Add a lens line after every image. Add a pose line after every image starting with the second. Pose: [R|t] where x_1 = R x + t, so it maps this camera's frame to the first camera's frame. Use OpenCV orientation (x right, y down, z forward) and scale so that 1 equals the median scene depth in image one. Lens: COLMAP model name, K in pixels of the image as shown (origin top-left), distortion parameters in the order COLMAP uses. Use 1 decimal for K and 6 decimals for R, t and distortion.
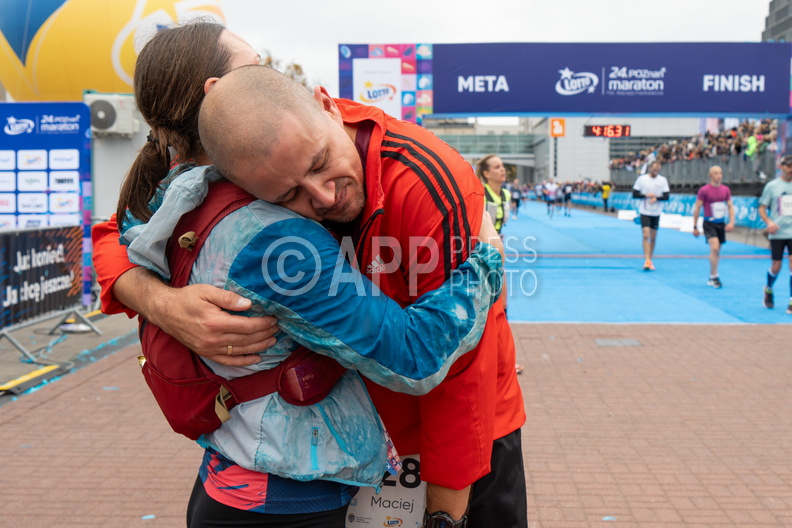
lens RADIAL K [[1003.3, 0, 396.0], [0, 1003.3, 264.0], [0, 0, 1]] dist [-0.019863, -0.031184]
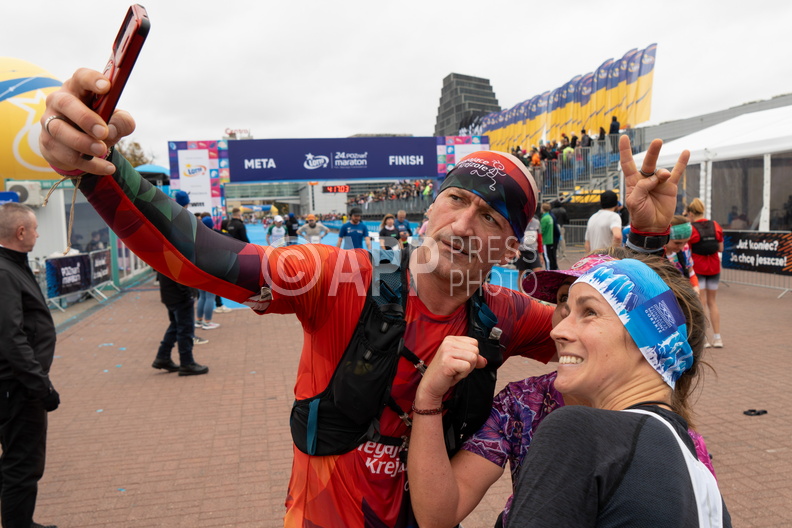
lens RADIAL K [[723.9, 0, 396.0], [0, 723.9, 264.0], [0, 0, 1]] dist [-0.001458, -0.008339]
pose [[0.967343, -0.052553, 0.247963, -0.001310], [0.051928, 0.998610, 0.009062, -0.012854], [-0.248095, 0.004110, 0.968727, -0.216358]]
